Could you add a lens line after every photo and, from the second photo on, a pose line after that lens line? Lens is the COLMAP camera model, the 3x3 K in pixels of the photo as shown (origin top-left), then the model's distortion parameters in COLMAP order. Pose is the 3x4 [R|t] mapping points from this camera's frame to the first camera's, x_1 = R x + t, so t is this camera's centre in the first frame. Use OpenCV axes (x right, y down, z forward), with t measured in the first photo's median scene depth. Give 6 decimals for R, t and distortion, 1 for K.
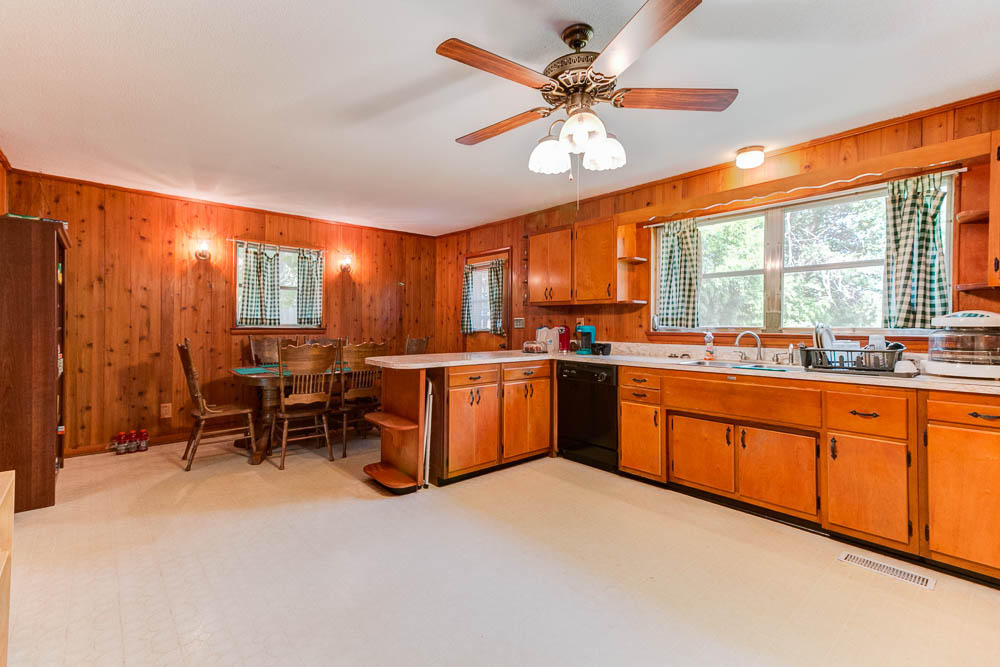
lens RADIAL K [[450.1, 0, 497.0], [0, 450.1, 328.3], [0, 0, 1]] dist [0.016033, 0.000437]
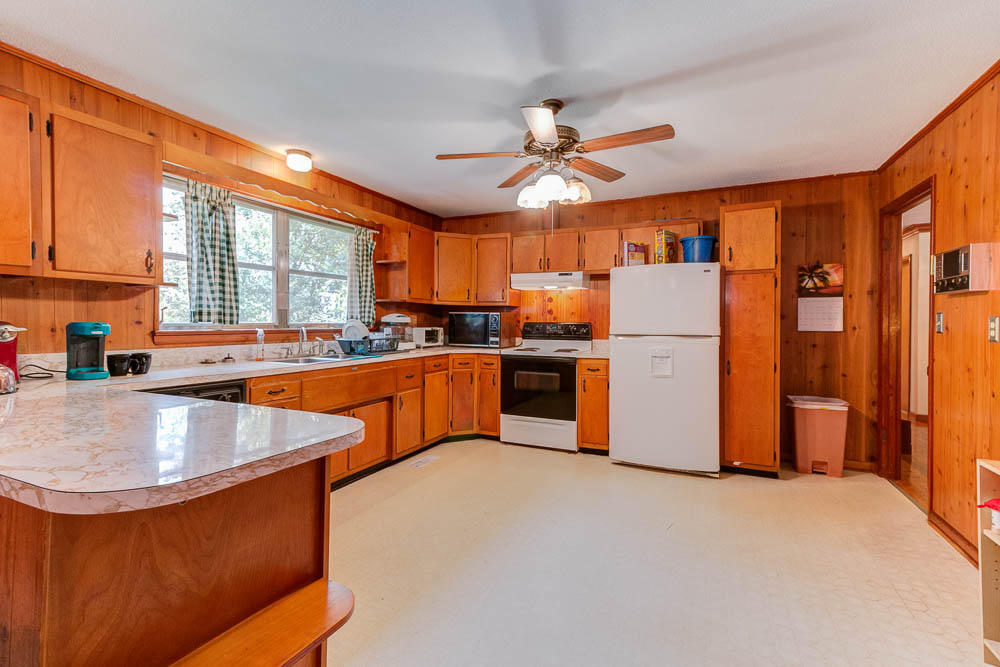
lens RADIAL K [[450.1, 0, 498.6], [0, 450.1, 324.1], [0, 0, 1]] dist [0.016033, 0.000437]
pose [[-0.399250, -0.014662, 0.916725, -0.416821], [-0.005133, 0.999892, 0.013756, -0.012397], [-0.916828, 0.000787, -0.399282, 0.707383]]
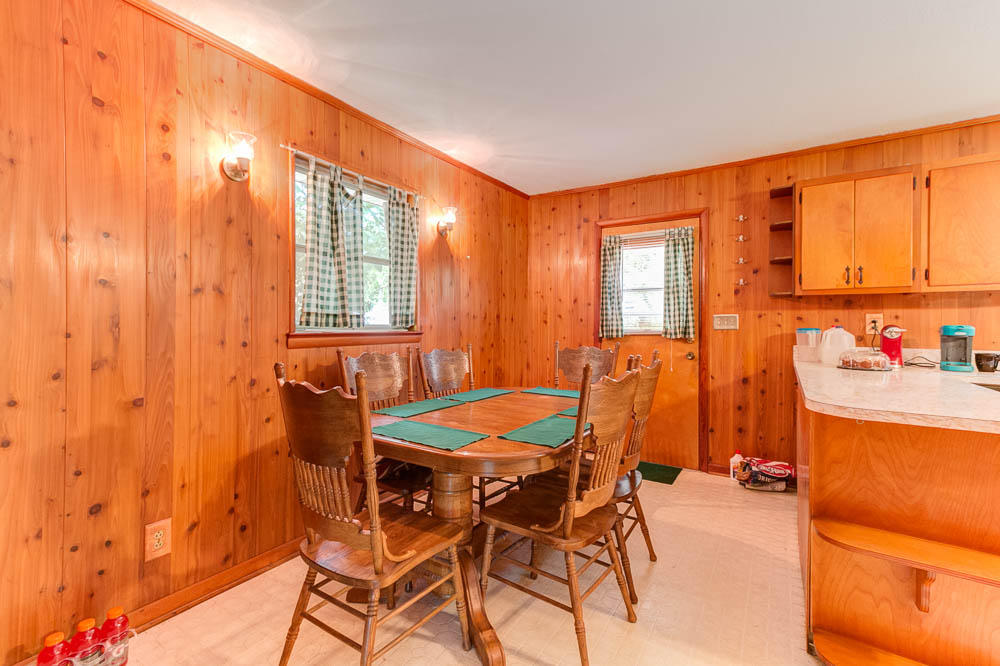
lens RADIAL K [[450.1, 0, 503.1], [0, 450.1, 328.0], [0, 0, 1]] dist [0.016033, 0.000437]
pose [[0.960235, -0.006766, 0.279111, -0.534769], [0.006247, 0.999977, 0.002749, -0.007519], [-0.279123, -0.000896, 0.960255, 0.510917]]
